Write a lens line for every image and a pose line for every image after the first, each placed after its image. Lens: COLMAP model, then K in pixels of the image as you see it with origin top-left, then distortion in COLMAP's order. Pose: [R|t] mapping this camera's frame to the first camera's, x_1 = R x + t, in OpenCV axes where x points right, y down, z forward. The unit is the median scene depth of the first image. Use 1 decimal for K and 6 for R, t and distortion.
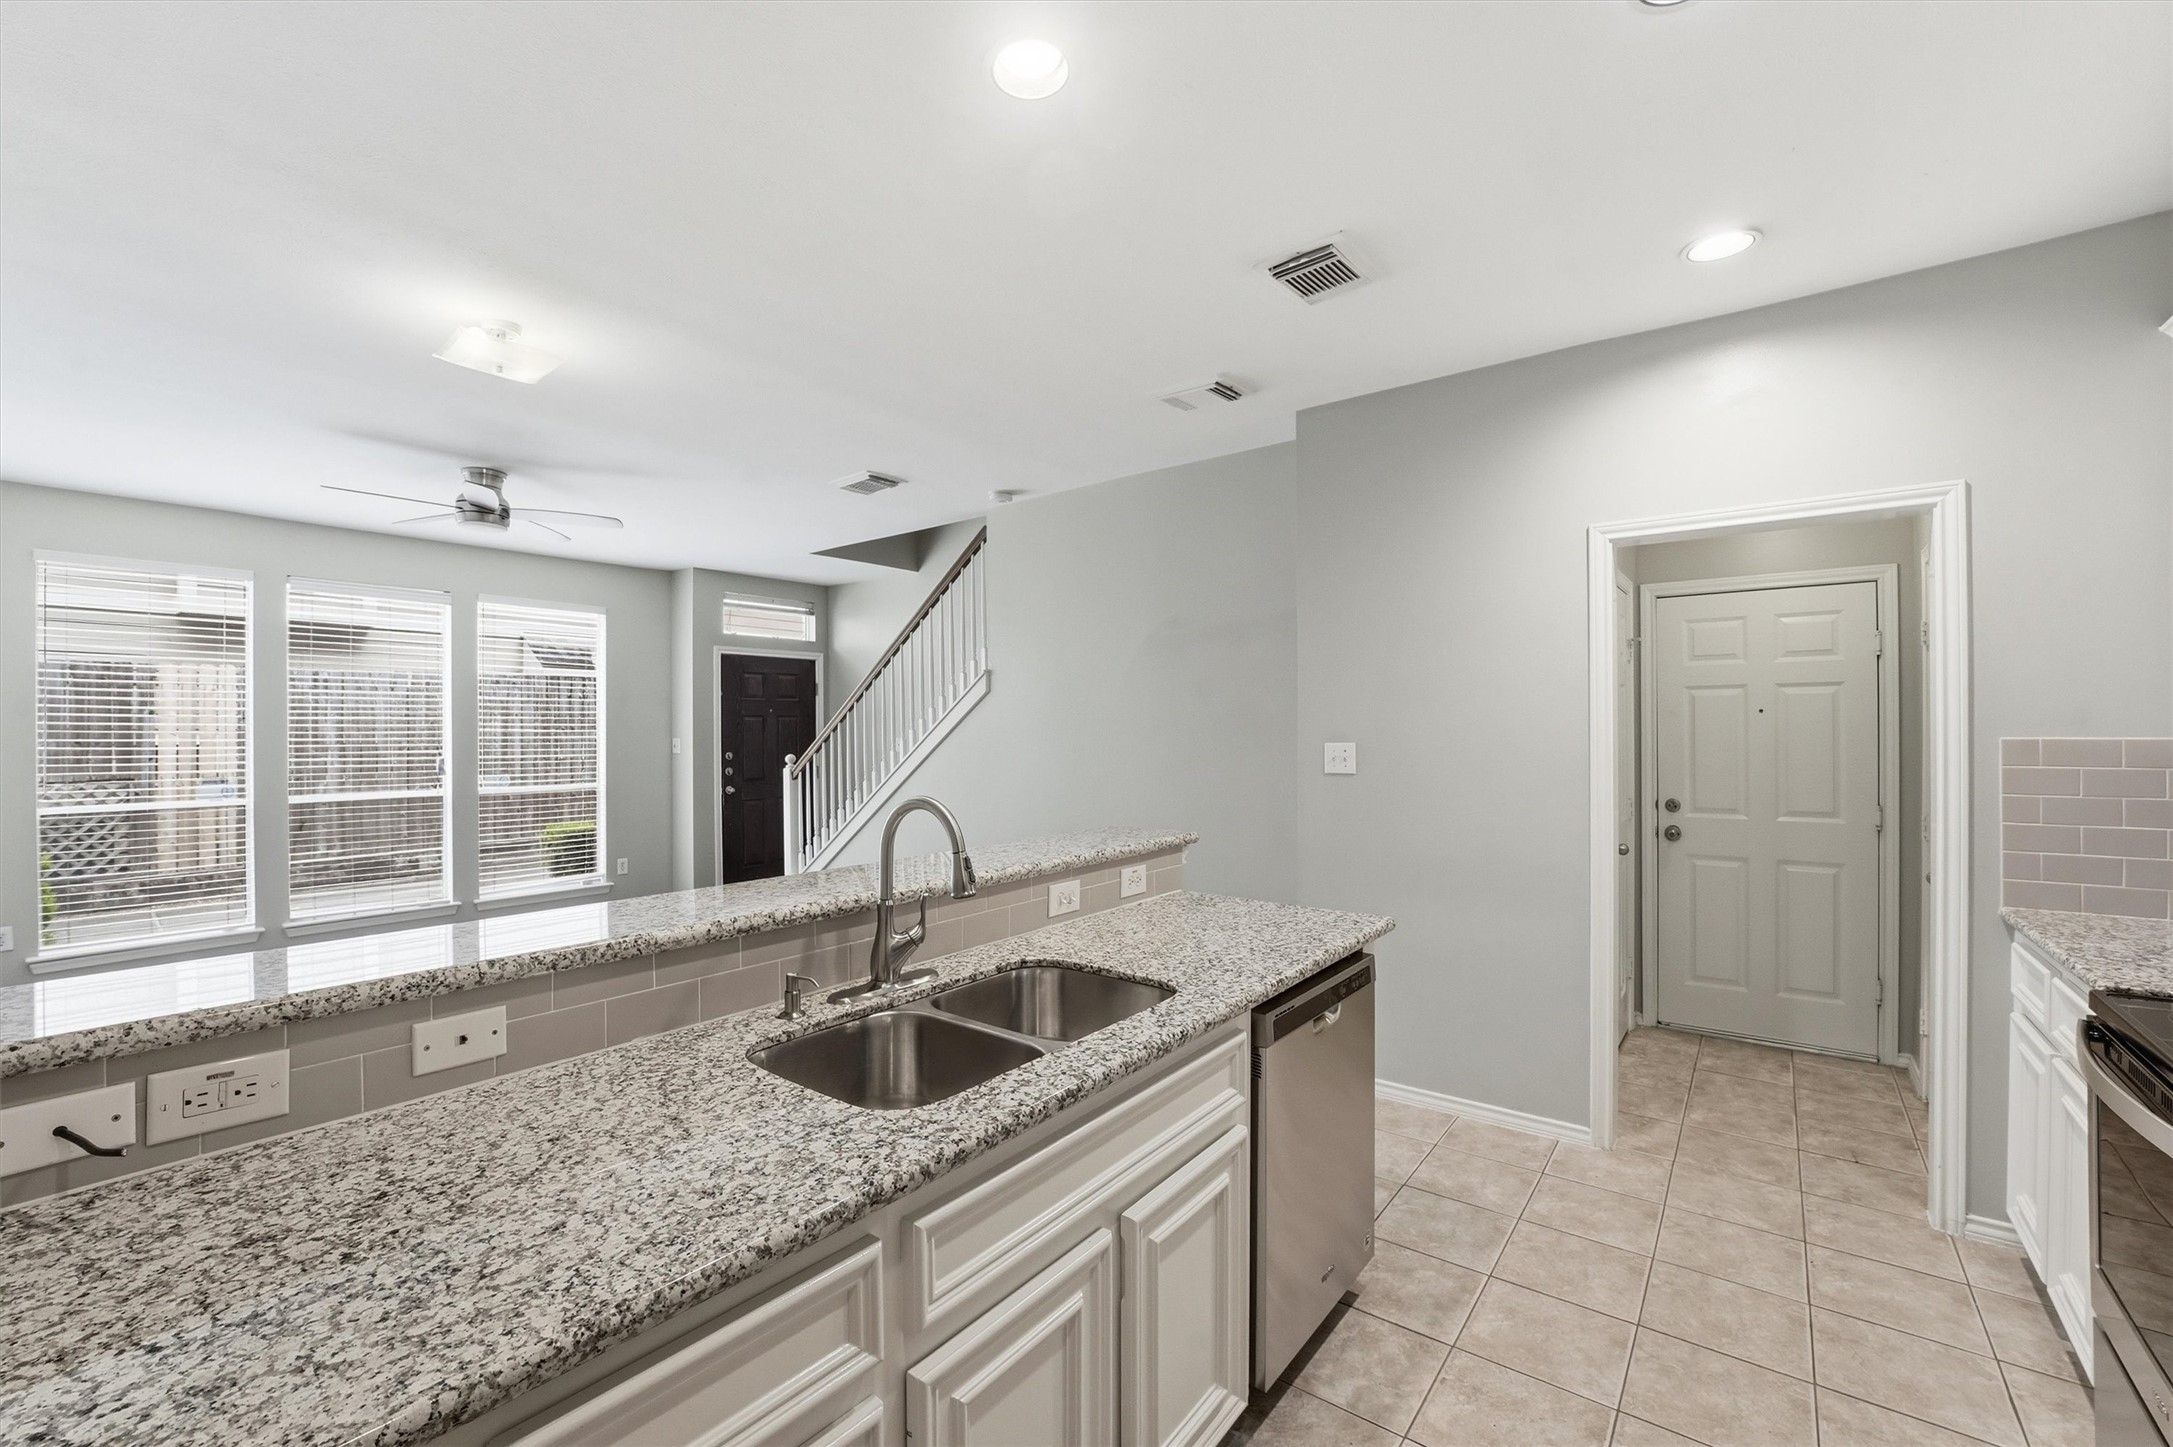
lens RADIAL K [[896.2, 0, 1091.5], [0, 896.2, 728.5], [0, 0, 1]] dist [-0.022561, 0.000525]
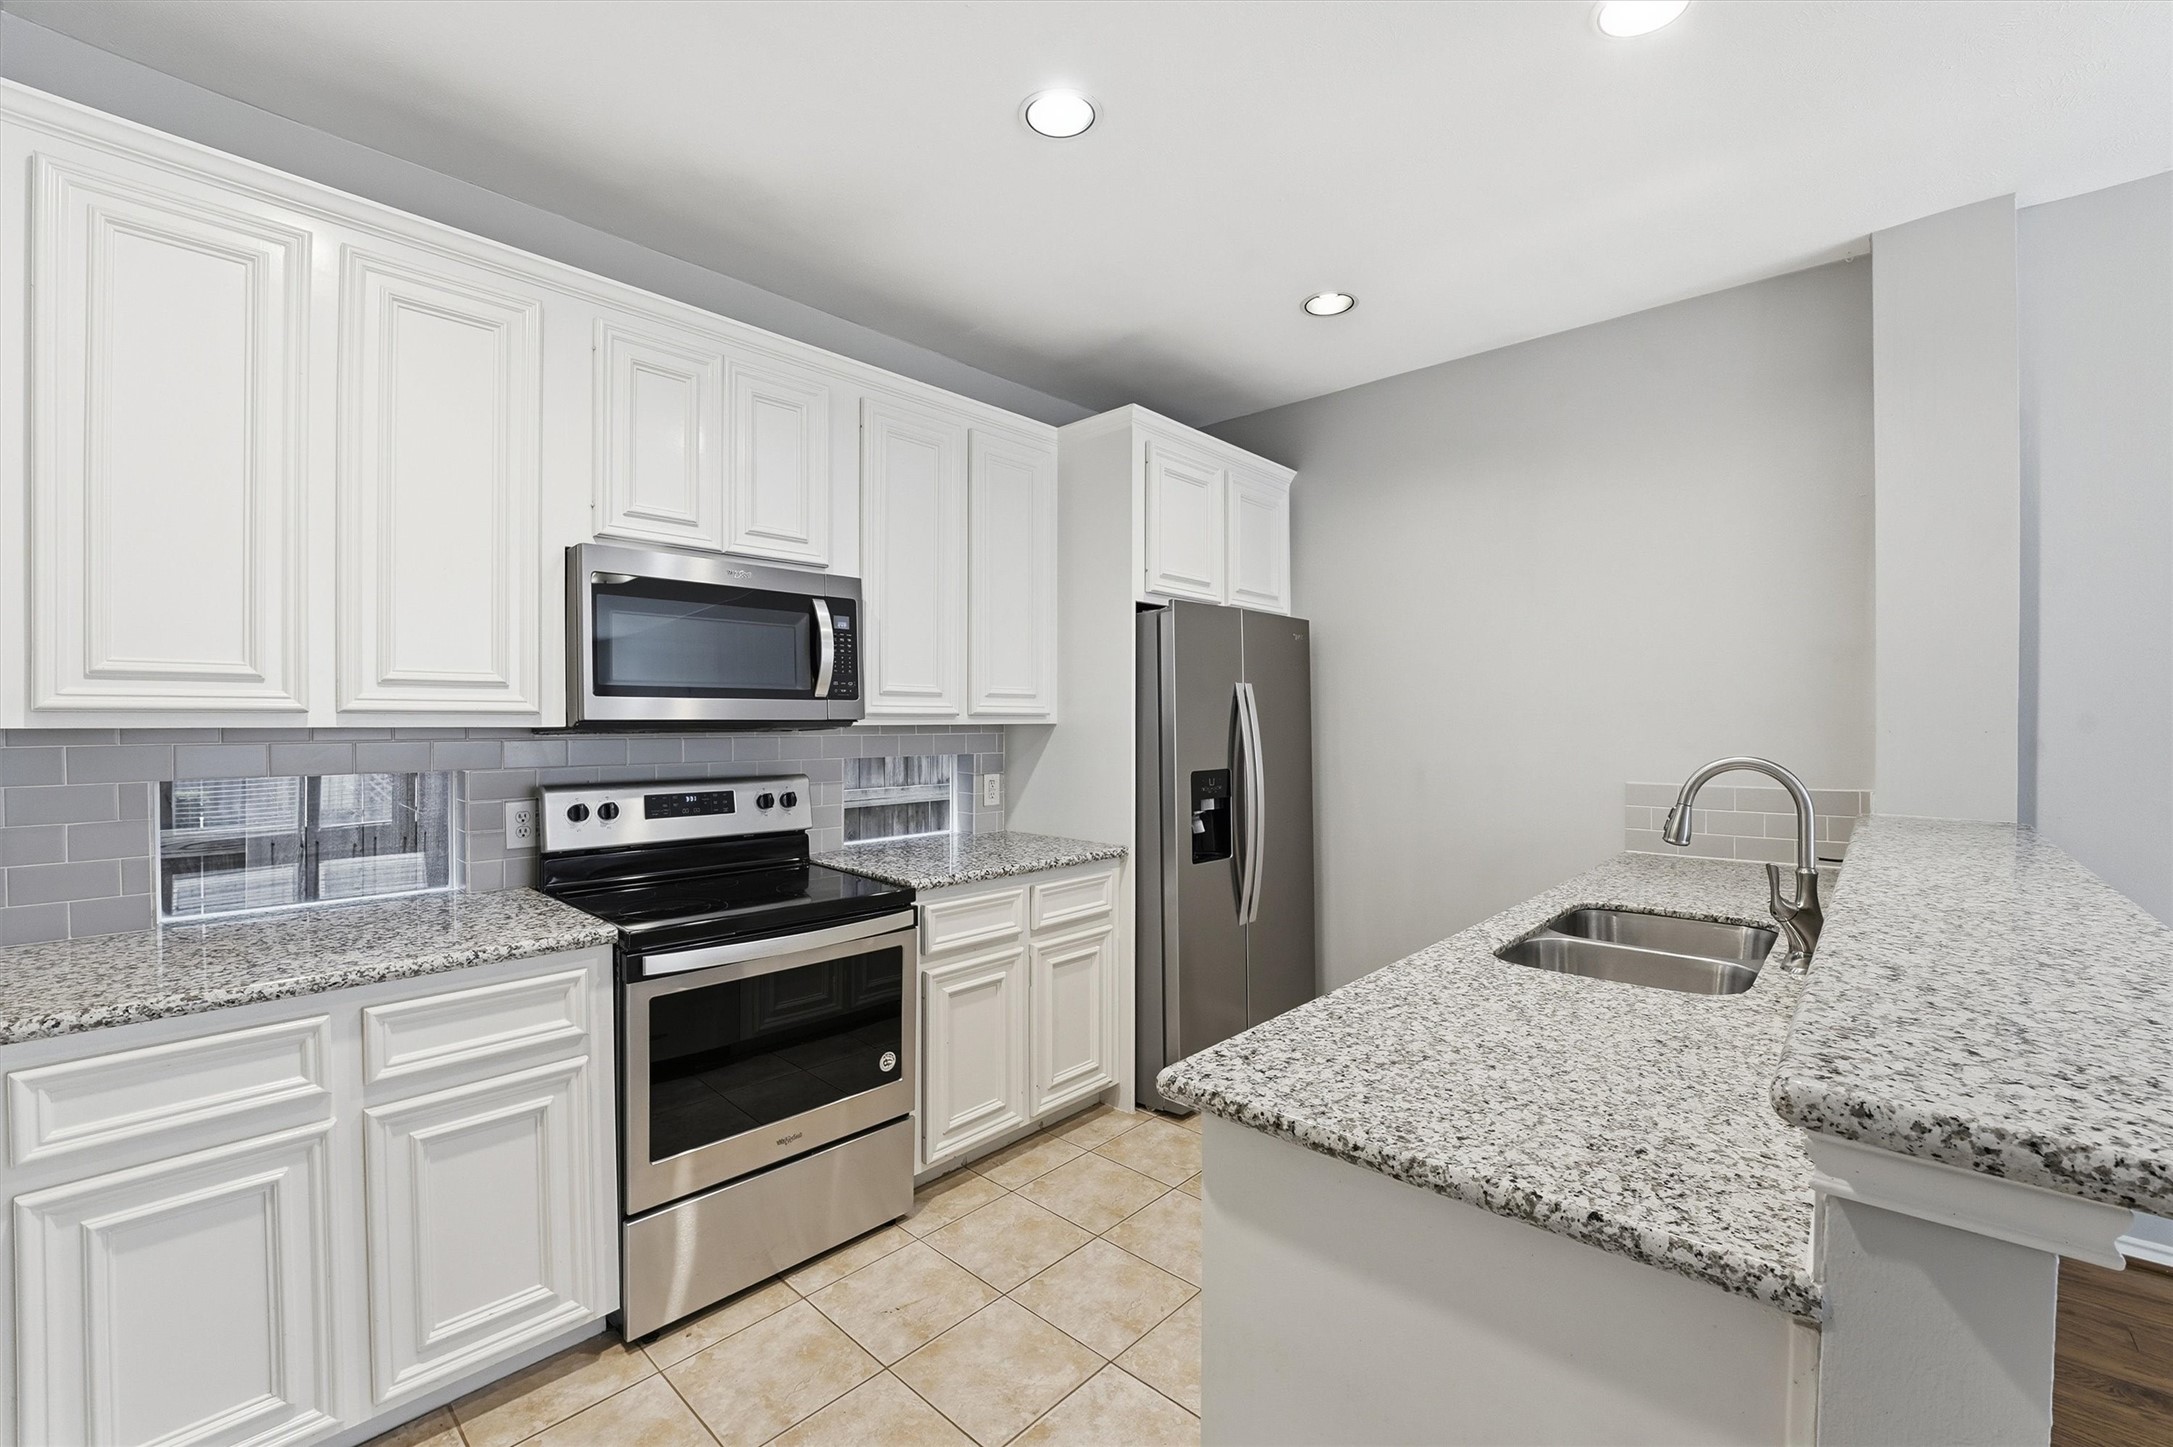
lens RADIAL K [[896.2, 0, 1091.5], [0, 896.2, 728.5], [0, 0, 1]] dist [-0.022561, 0.000525]
pose [[-0.996492, 0.000435, 0.083687, 0.395348], [0.000913, 0.999984, 0.005672, 0.030590], [-0.083683, 0.005728, -0.996476, 1.744918]]
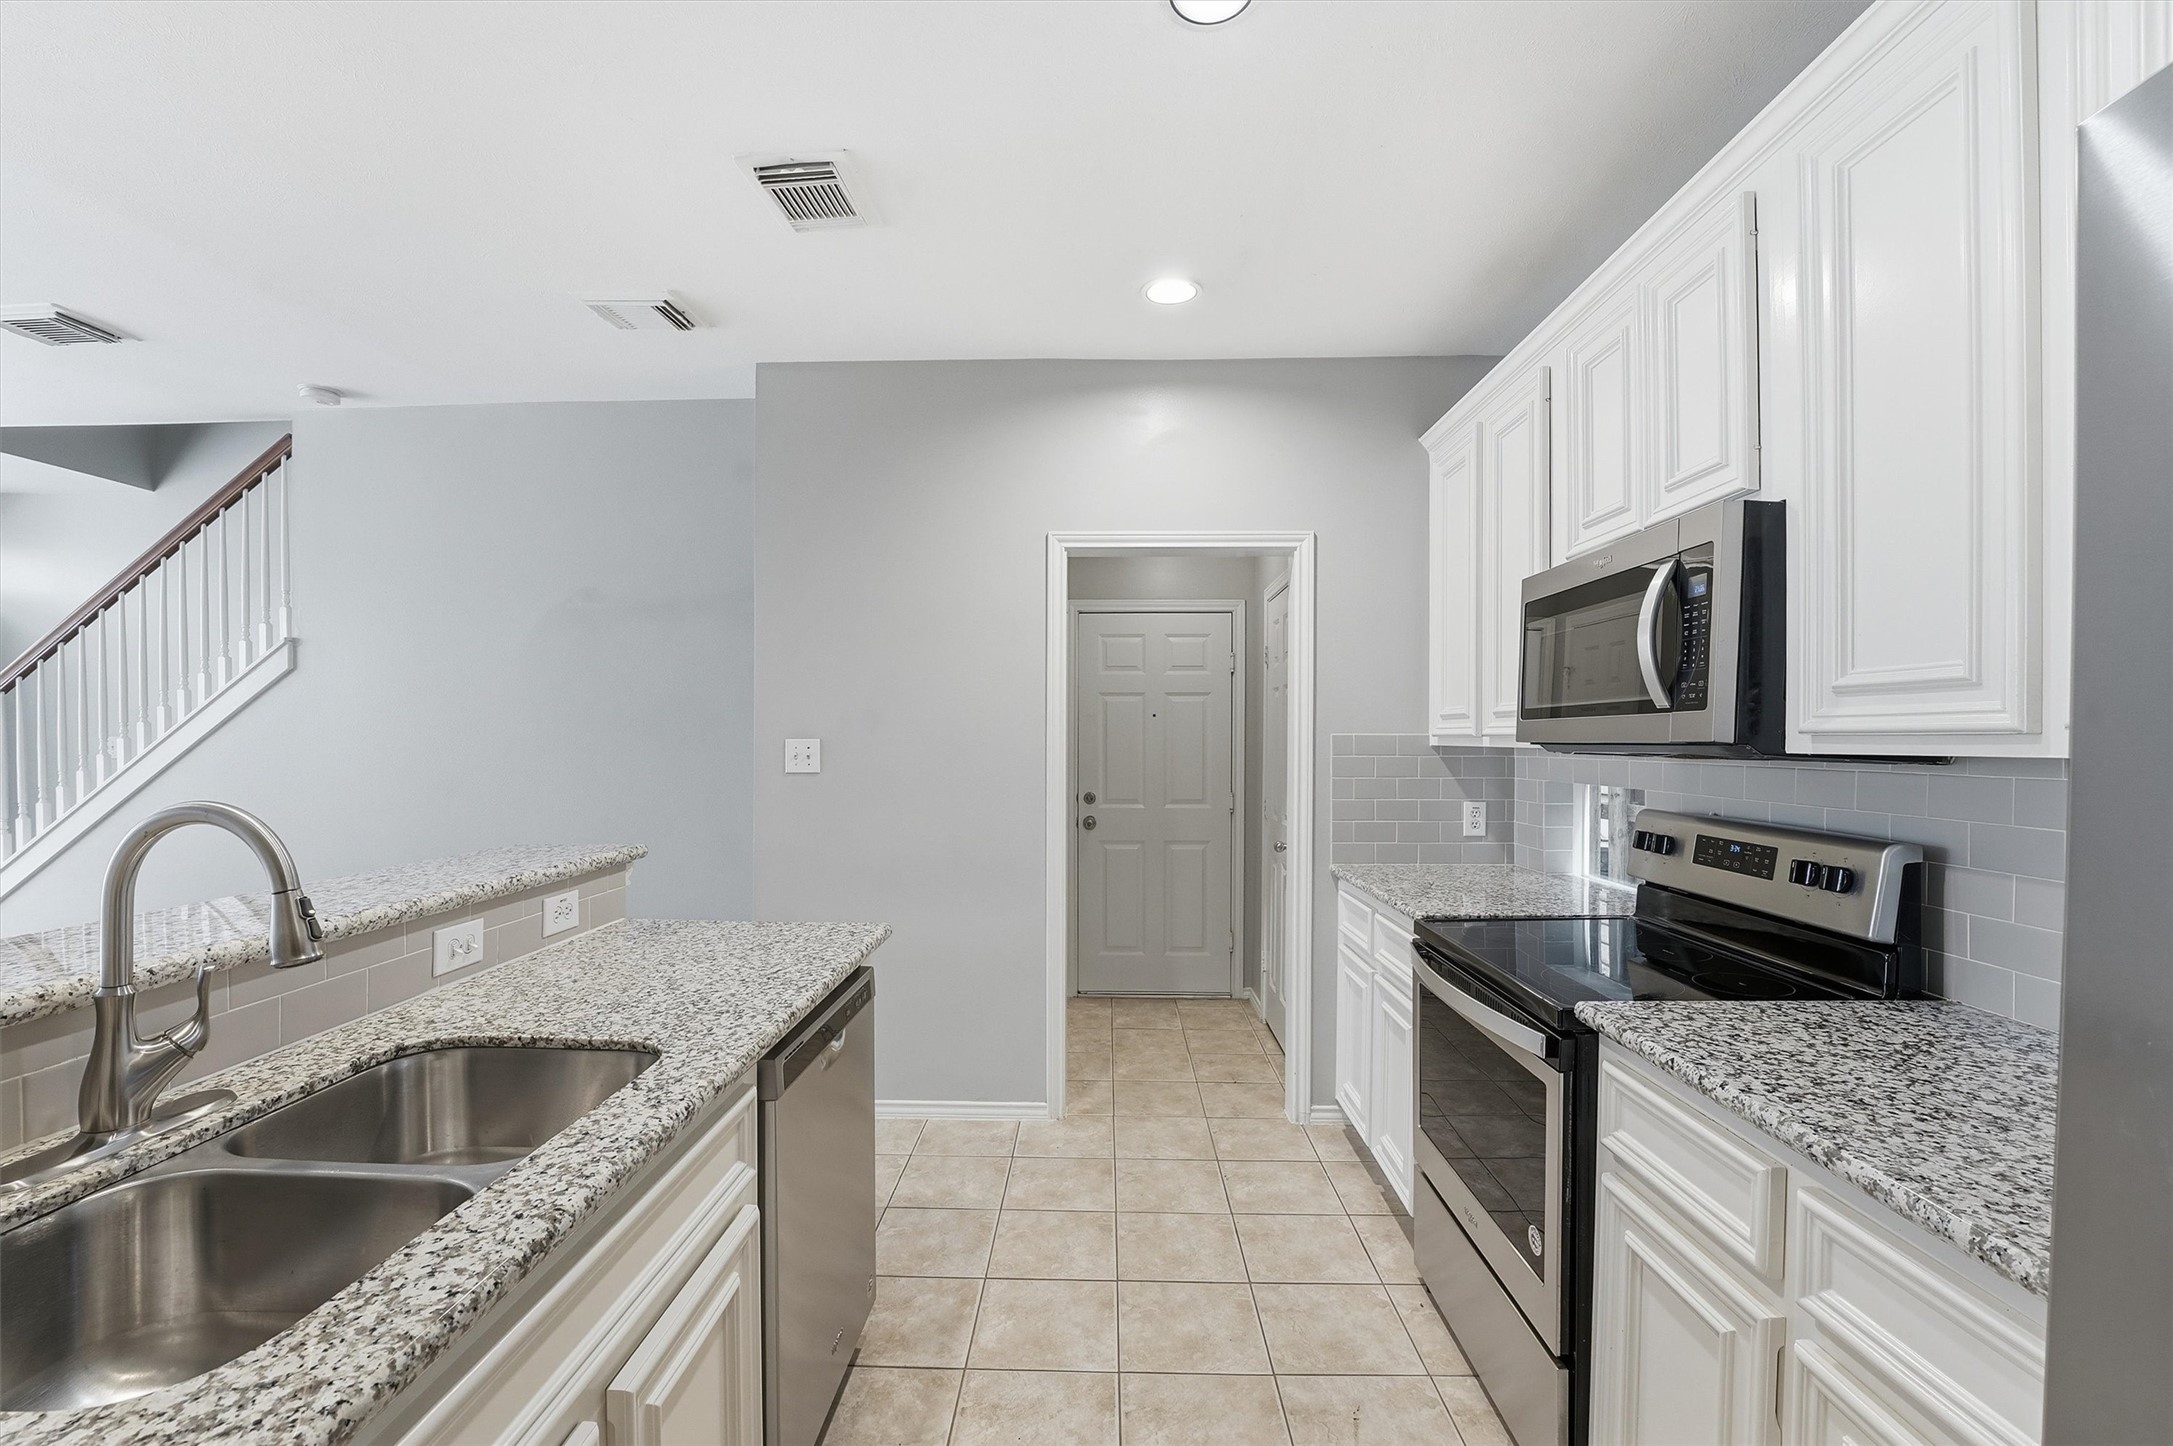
lens RADIAL K [[903.7, 0, 1084.2], [0, 903.7, 744.3], [0, 0, 1]] dist [-0.030238, 0.004195]
pose [[0.807719, 0.002717, 0.589562, -0.052724], [-0.006969, 0.999964, 0.004940, 0.026447], [-0.589527, -0.008099, 0.807708, 0.163608]]
